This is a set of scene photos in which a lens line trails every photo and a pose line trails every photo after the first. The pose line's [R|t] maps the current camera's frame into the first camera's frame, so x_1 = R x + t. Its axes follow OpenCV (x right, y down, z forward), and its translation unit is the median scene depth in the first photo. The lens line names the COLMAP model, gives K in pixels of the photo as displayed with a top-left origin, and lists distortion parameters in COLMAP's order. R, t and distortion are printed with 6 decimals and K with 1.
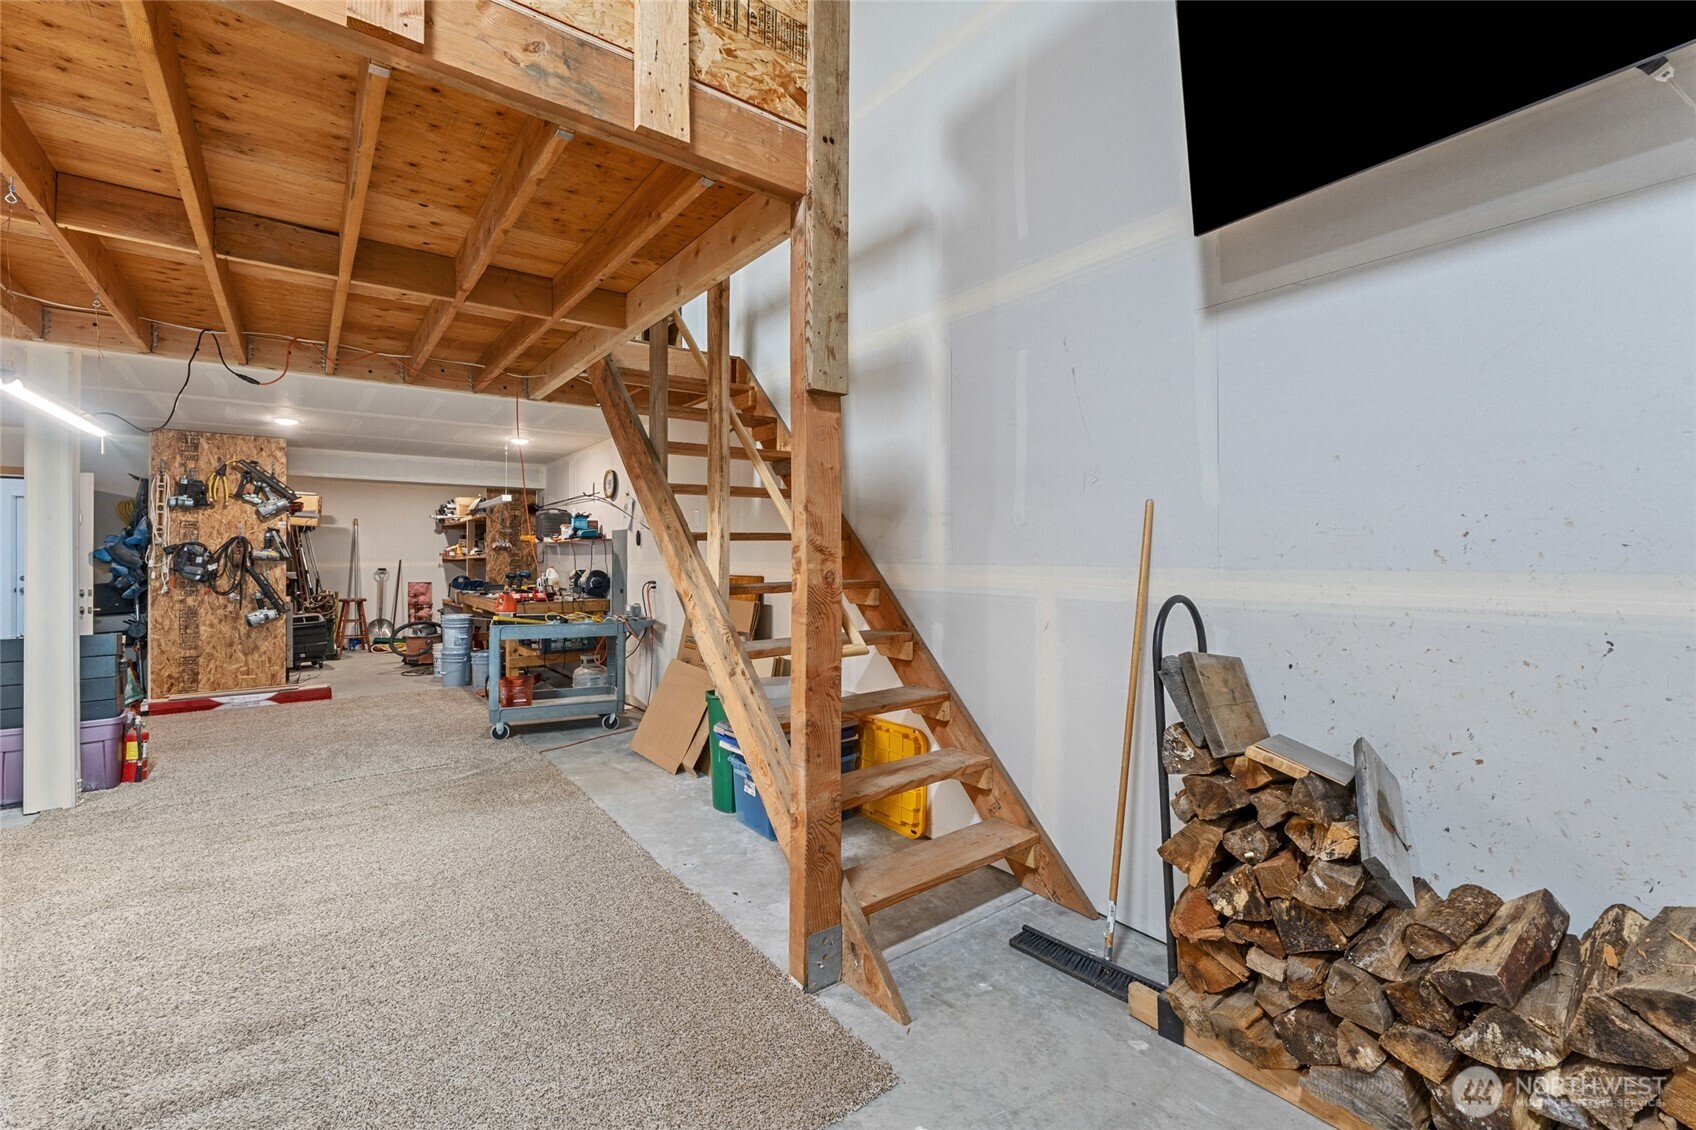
lens RADIAL K [[716.5, 0, 847.3], [0, 716.5, 559.9], [0, 0, 1]] dist [-0.004695, -0.000736]
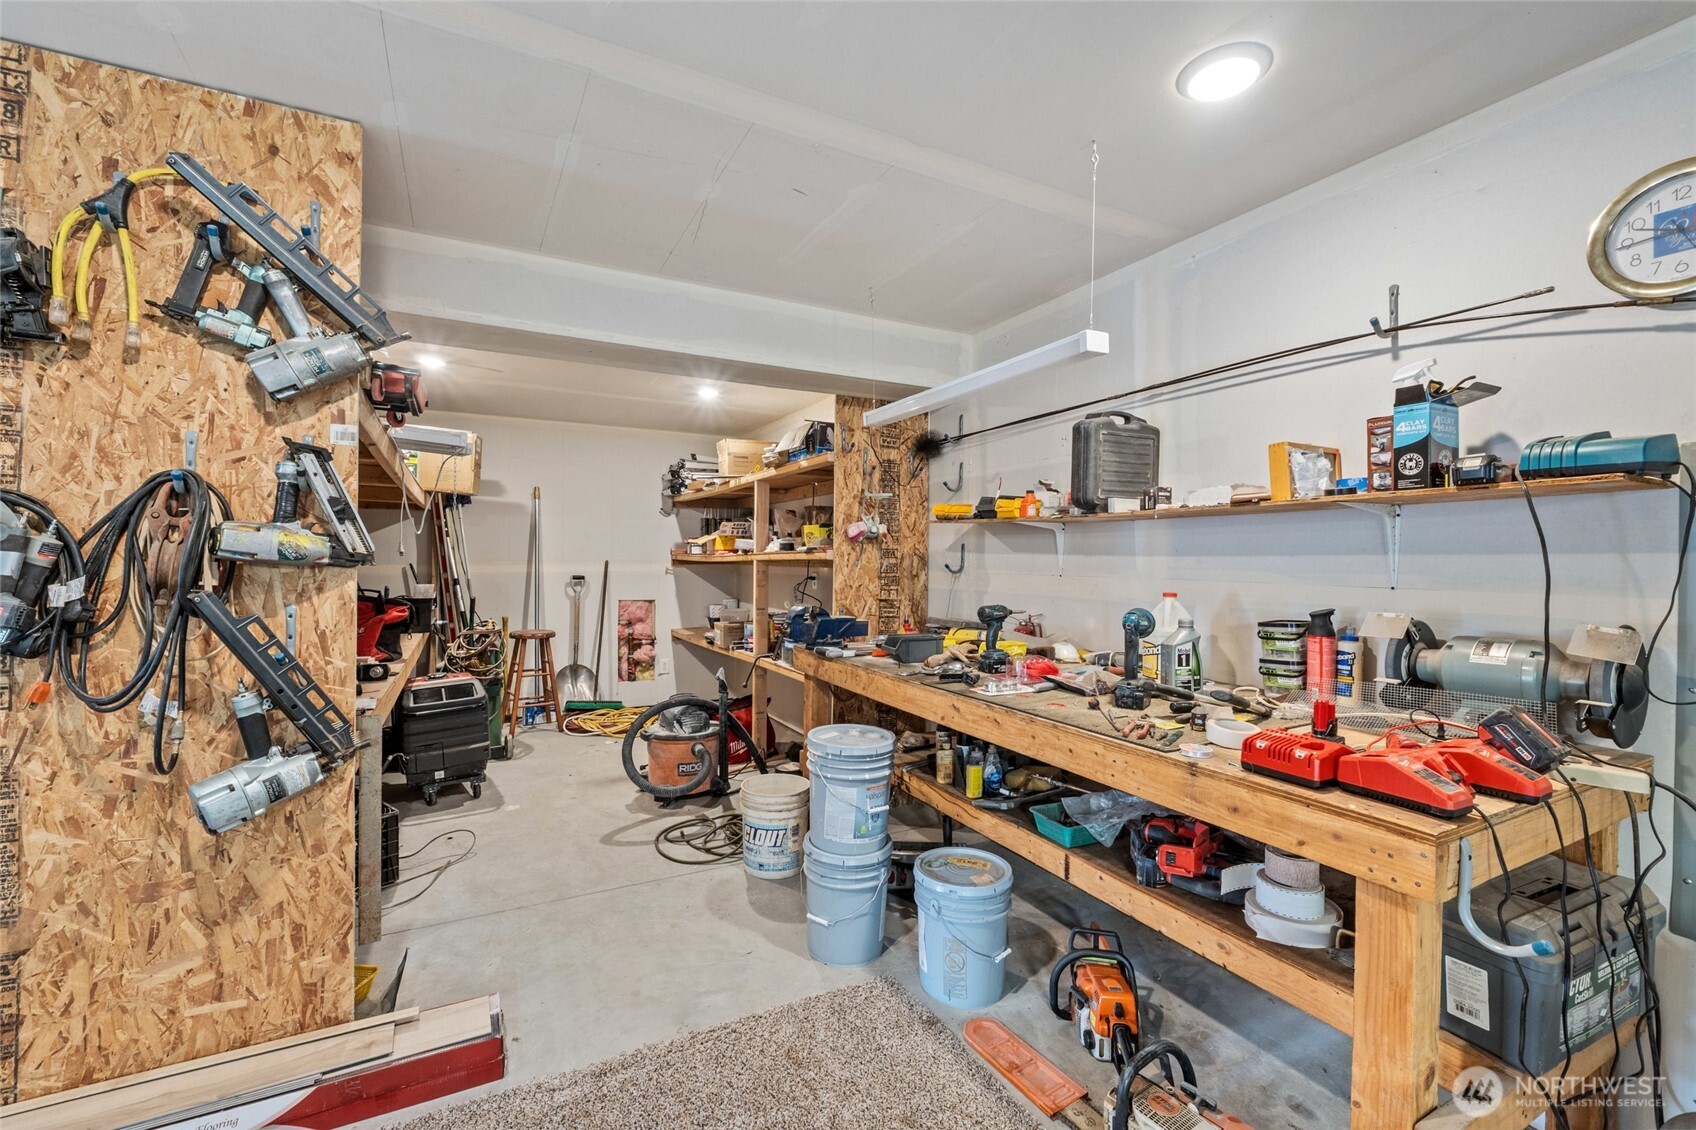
lens RADIAL K [[716.5, 0, 848.9], [0, 716.5, 561.8], [0, 0, 1]] dist [-0.004695, -0.000736]
pose [[0.986828, 0.008456, -0.161553, -0.563202], [-0.008195, 0.999964, 0.002282, -0.003386], [0.161566, -0.000928, 0.986861, 0.771072]]
